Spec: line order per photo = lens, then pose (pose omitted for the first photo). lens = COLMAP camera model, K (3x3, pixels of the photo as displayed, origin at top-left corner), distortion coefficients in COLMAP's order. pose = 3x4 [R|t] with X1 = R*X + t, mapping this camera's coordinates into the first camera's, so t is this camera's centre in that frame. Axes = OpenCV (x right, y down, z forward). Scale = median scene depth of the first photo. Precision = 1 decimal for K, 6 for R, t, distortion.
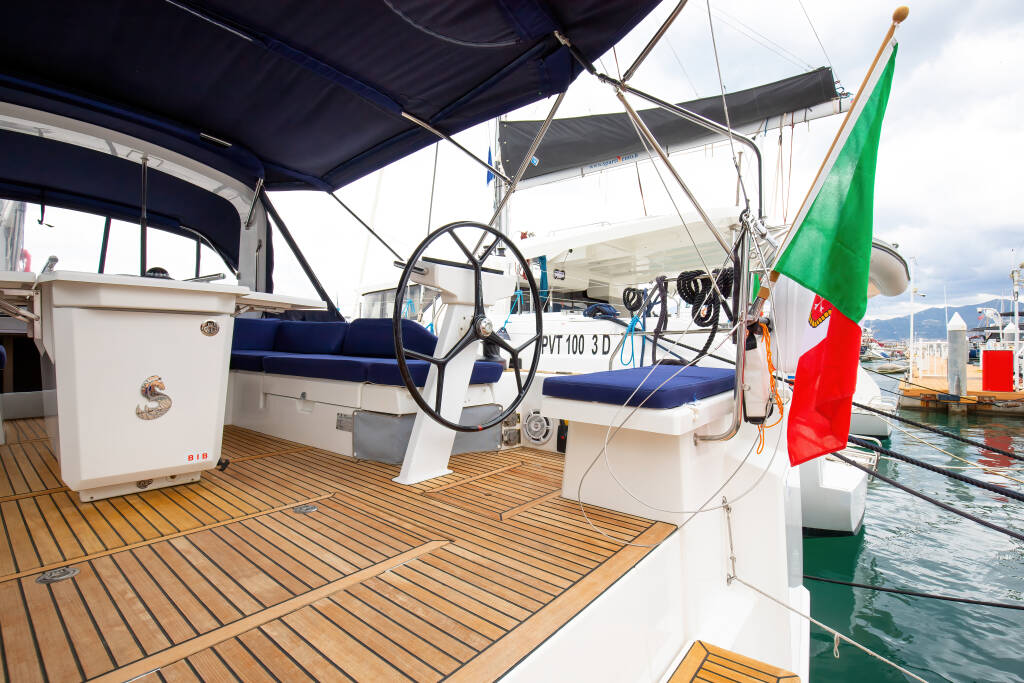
lens RADIAL K [[471.5, 0, 518.5], [0, 471.5, 345.5], [0, 0, 1]] dist [-0.036148, 0.005462]
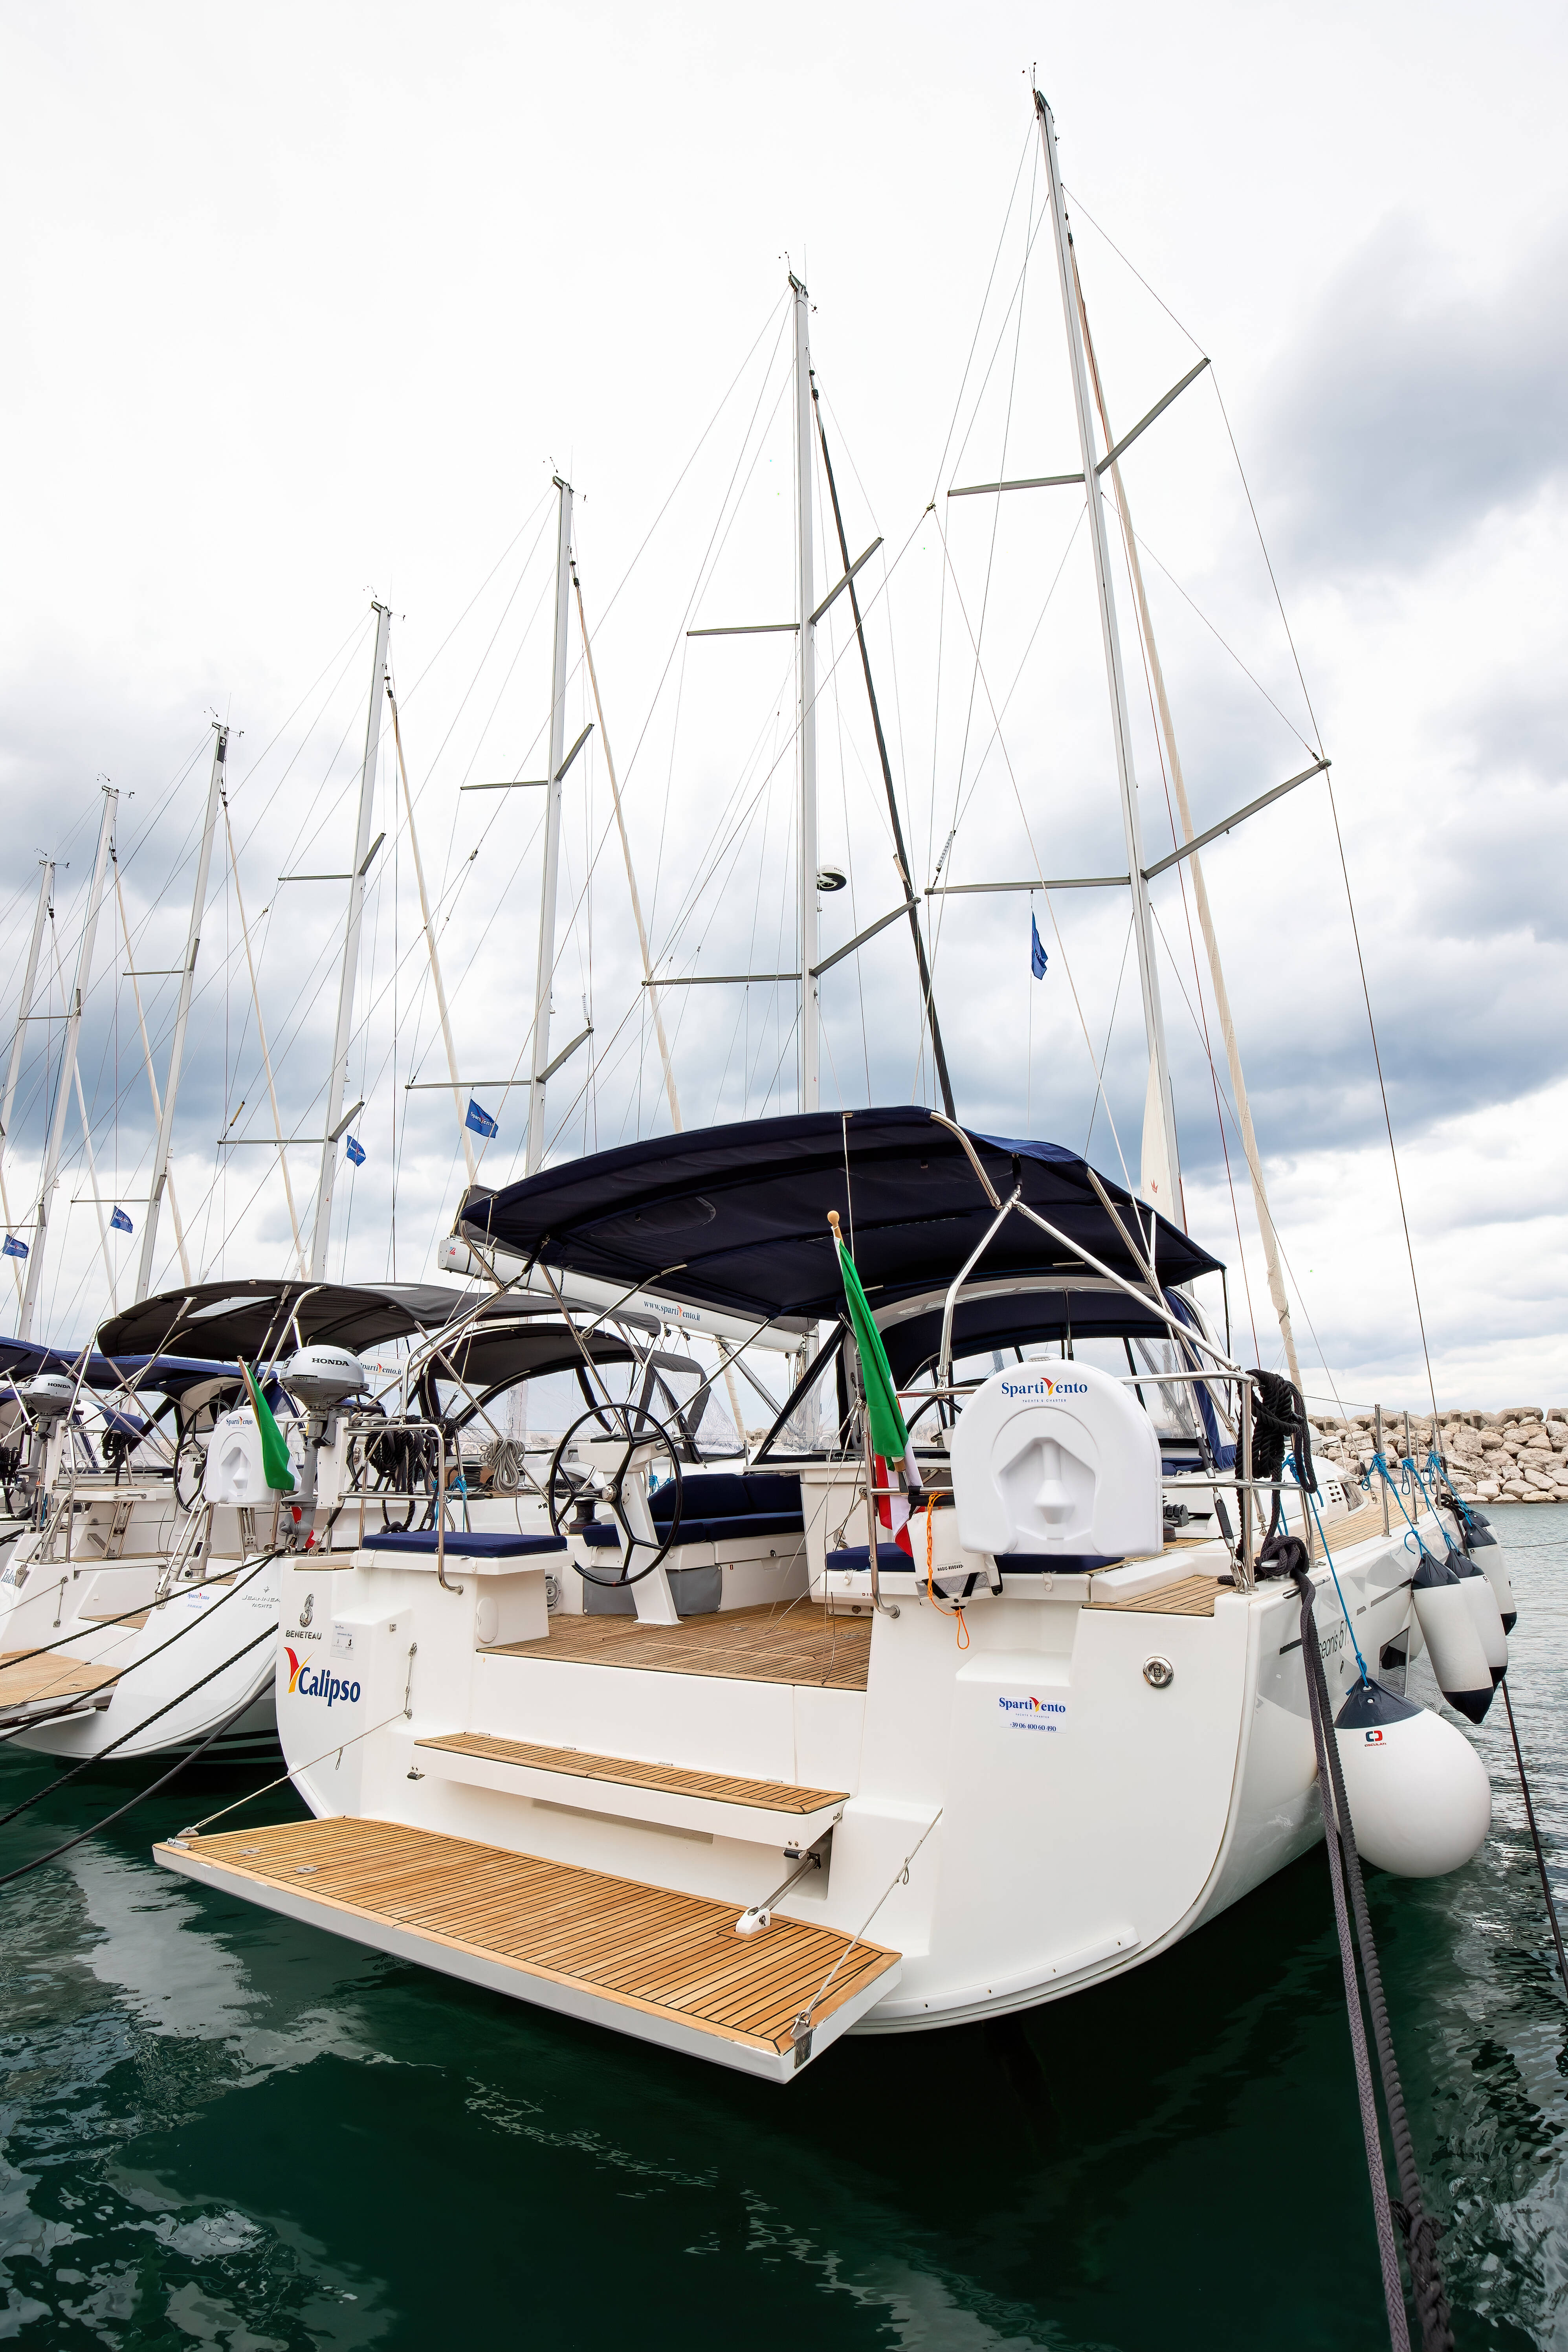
lens RADIAL K [[1099.2, 0, 790.6], [0, 1099.2, 1175.3], [0, 0, 1]] dist [-0.032086, 0.000612]
pose [[0.087210, -0.271302, -0.958535, 2.183032], [0.015411, 0.962453, -0.271009, -0.056673], [0.996071, 0.008863, 0.088116, 0.409847]]
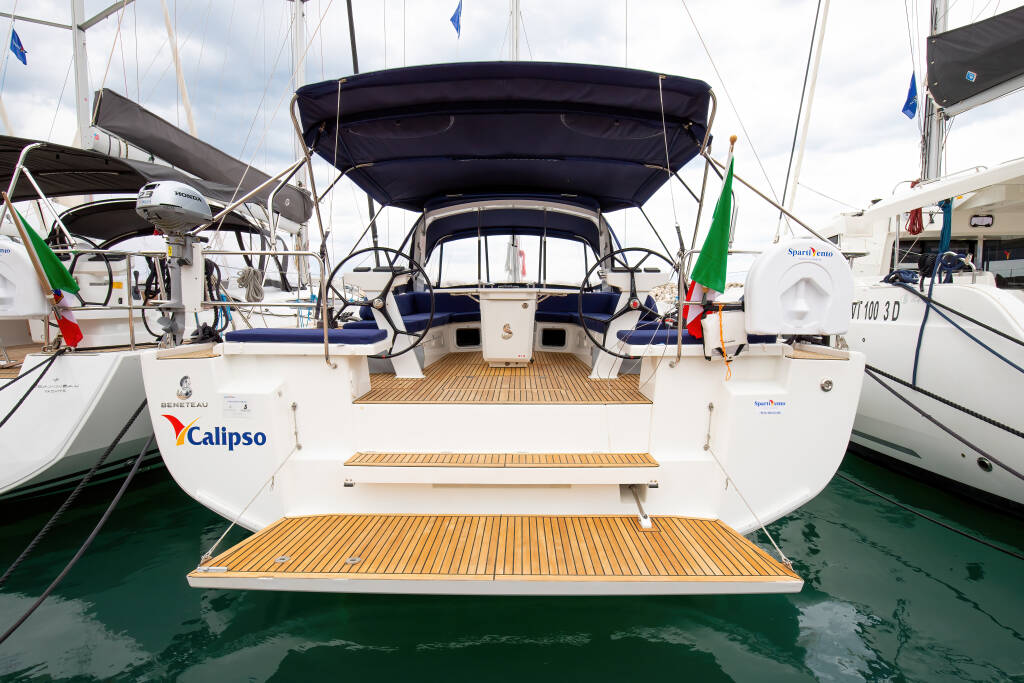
lens RADIAL K [[501.2, 0, 516.8], [0, 501.2, 345.0], [0, 0, 1]] dist [-0.018681, -0.014011]
pose [[0.620339, 0.065655, -0.781581, 1.204120], [-0.000571, 0.996528, 0.083258, -0.042085], [0.784333, -0.051201, 0.618223, -0.606038]]
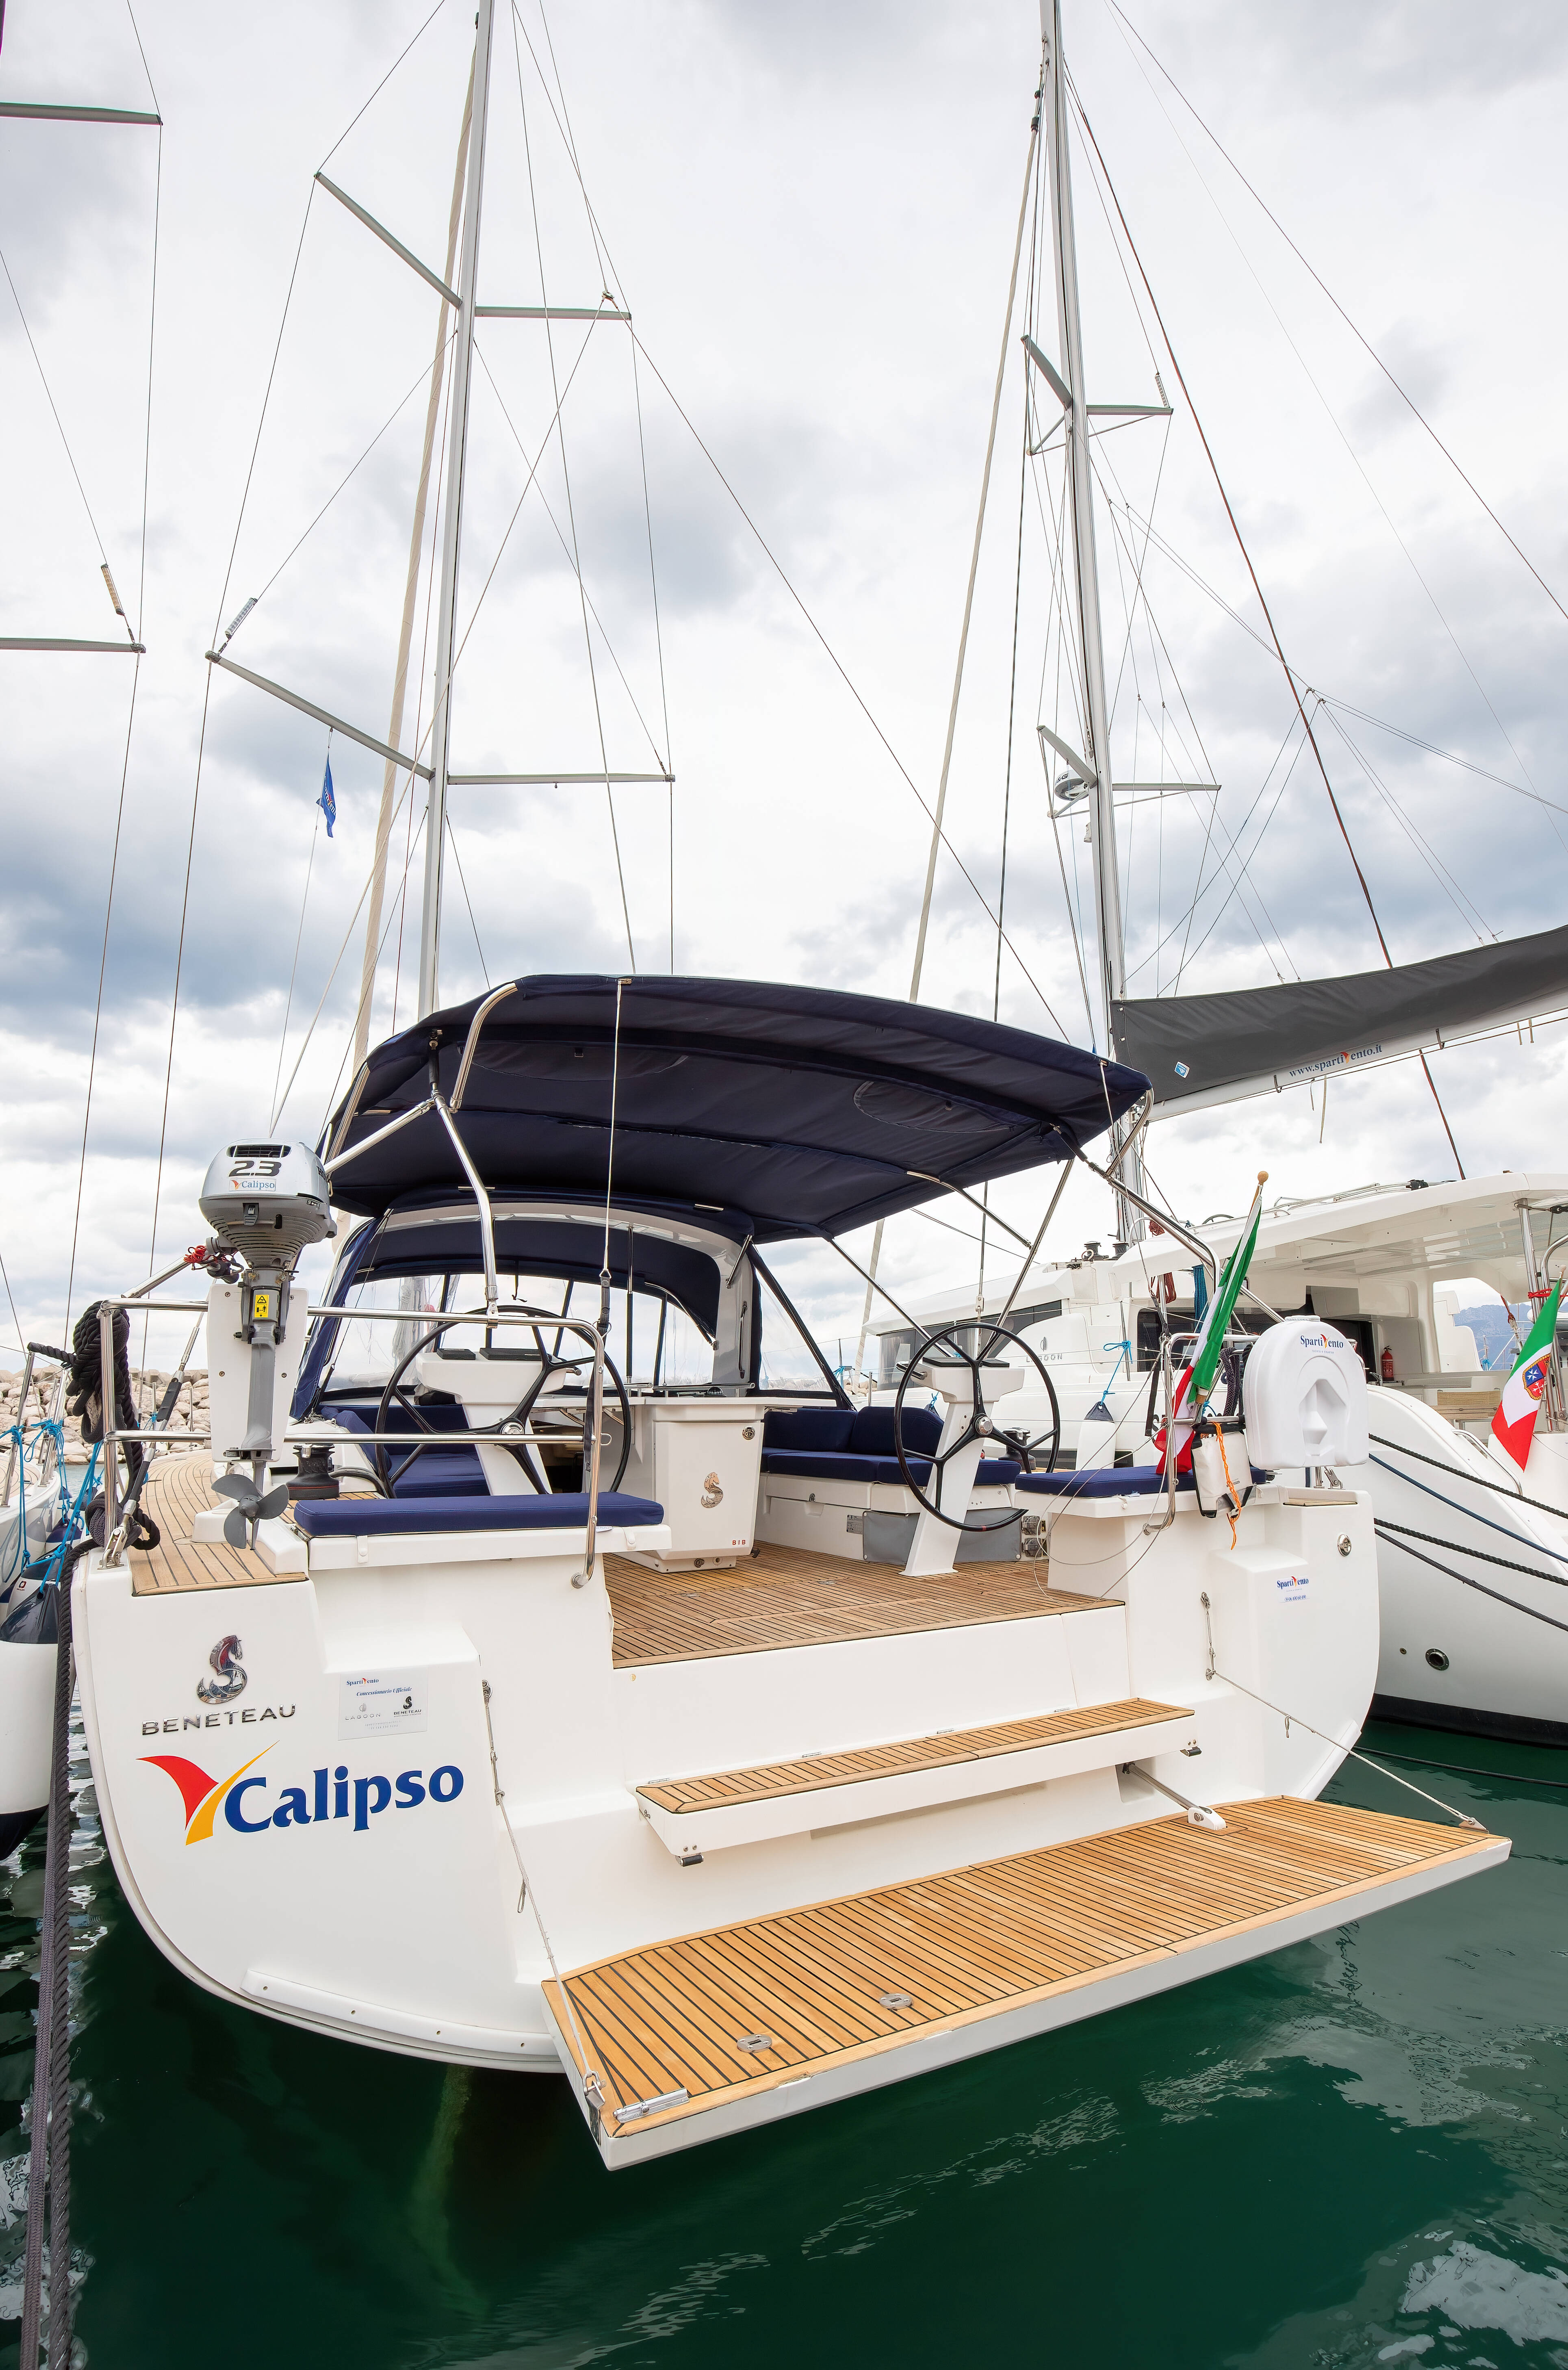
lens RADIAL K [[1148.2, 0, 803.3], [0, 1148.2, 1220.6], [0, 0, 1]] dist [-0.031686, -0.000006]
pose [[0.924970, -0.078237, -0.371901, 0.520646], [0.014203, 0.985013, -0.171895, -0.055680], [0.379776, 0.153715, 0.912218, -1.465997]]
